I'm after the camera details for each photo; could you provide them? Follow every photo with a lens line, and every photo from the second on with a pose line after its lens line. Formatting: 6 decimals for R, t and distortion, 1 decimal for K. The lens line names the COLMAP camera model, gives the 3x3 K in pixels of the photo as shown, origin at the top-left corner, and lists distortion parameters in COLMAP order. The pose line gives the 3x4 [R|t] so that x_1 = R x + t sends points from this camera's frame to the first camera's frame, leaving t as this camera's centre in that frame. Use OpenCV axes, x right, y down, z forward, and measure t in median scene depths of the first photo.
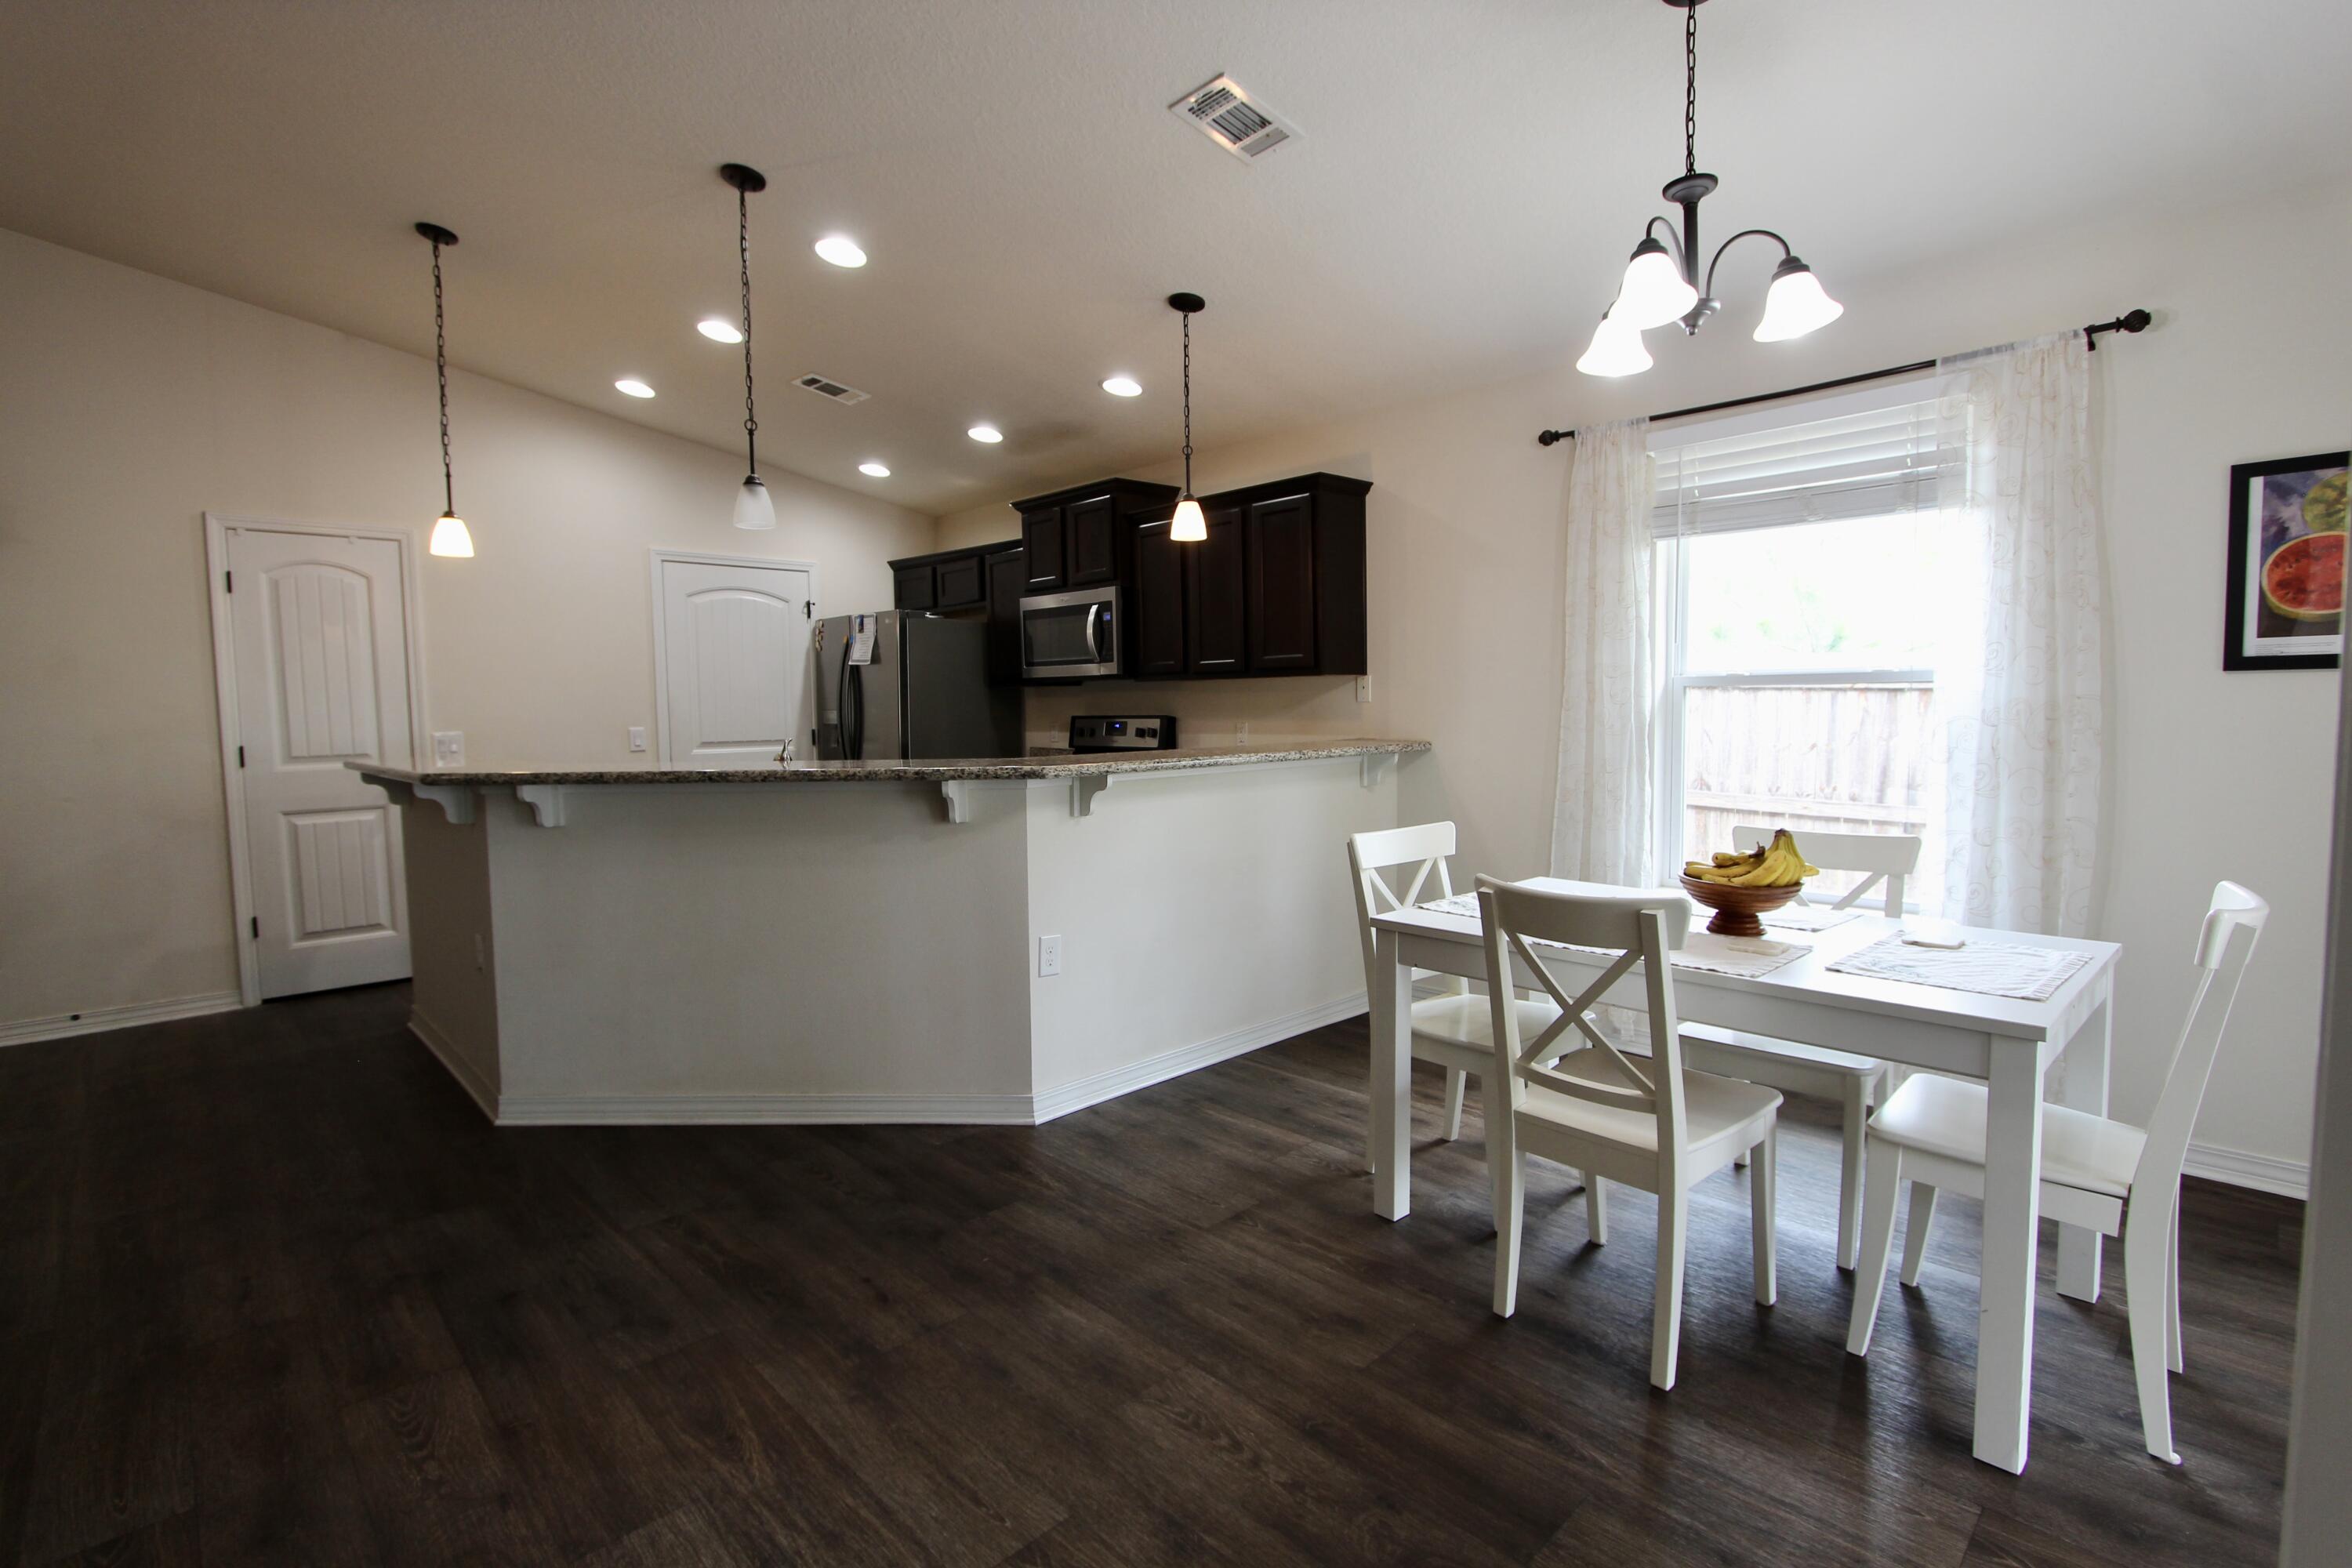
lens RADIAL K [[1087.2, 0, 1175.7], [0, 1087.2, 779.5], [0, 0, 1]] dist [-0.016406, 0.002231]
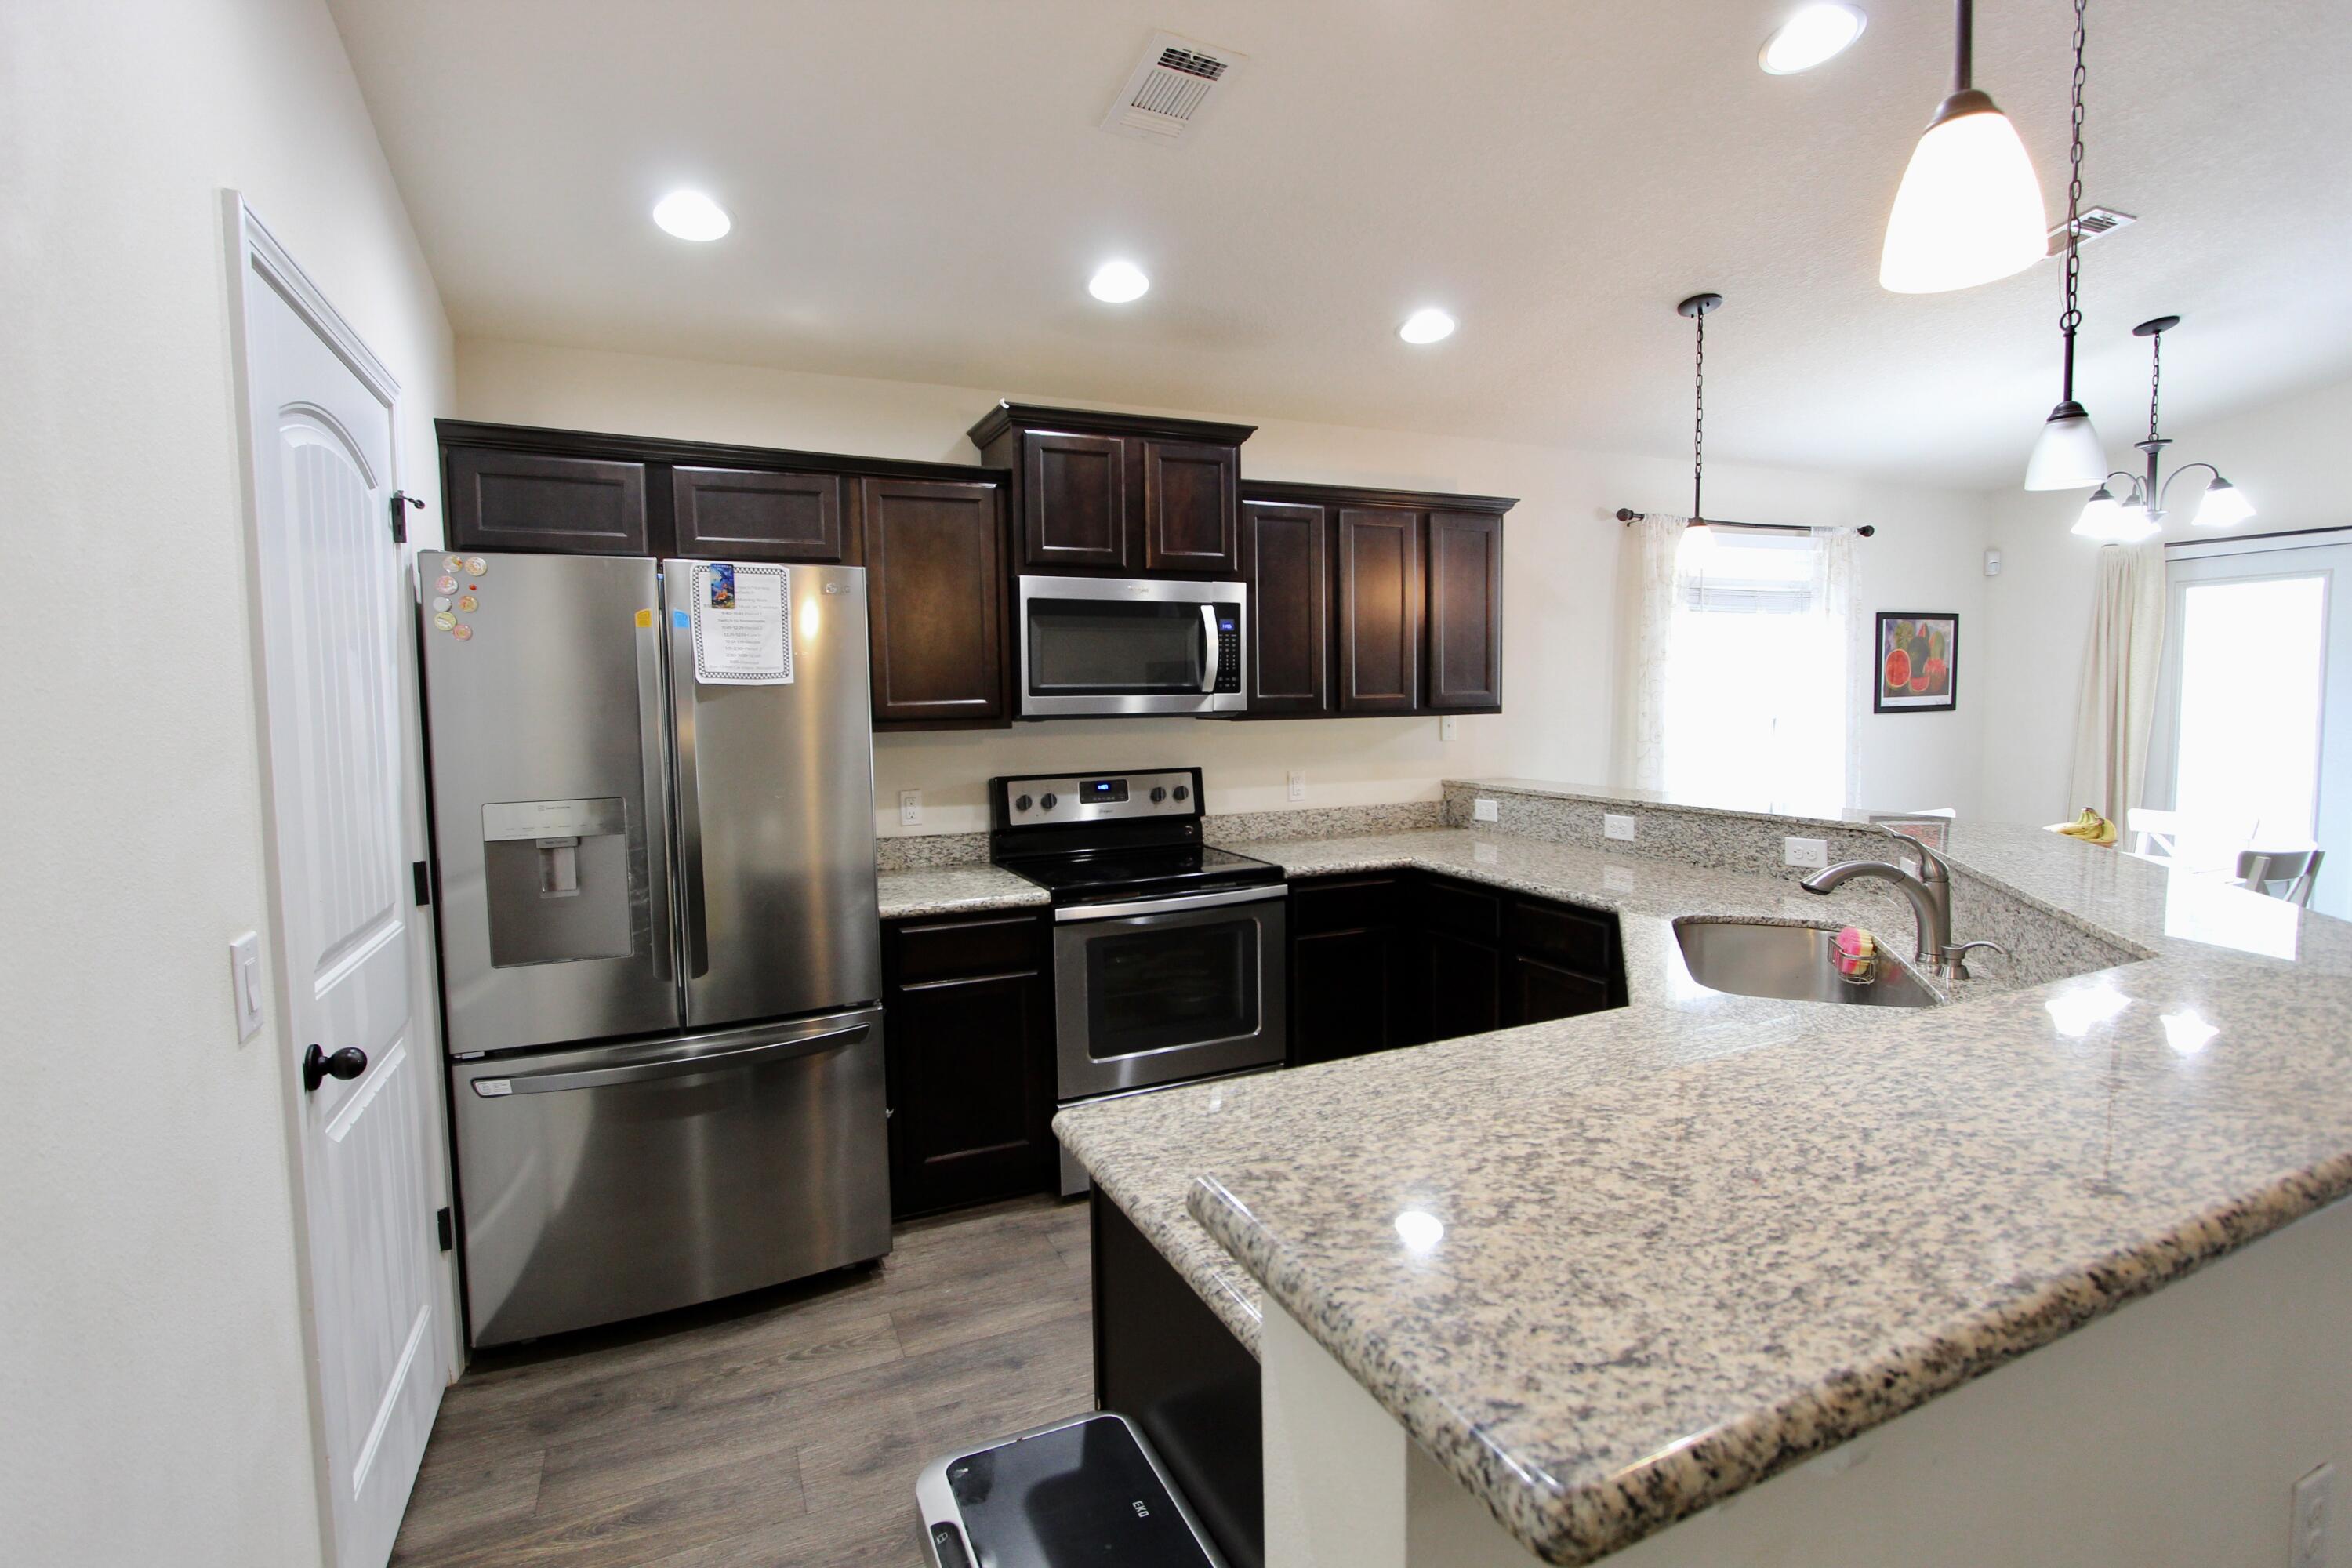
lens RADIAL K [[1096.3, 0, 1173.4], [0, 1096.3, 771.7], [0, 0, 1]] dist [-0.015043, 0.001940]
pose [[0.334201, -0.056407, 0.940812, -0.806652], [0.078202, 0.996425, 0.031962, -0.093528], [-0.939252, 0.062892, 0.337418, 0.902931]]
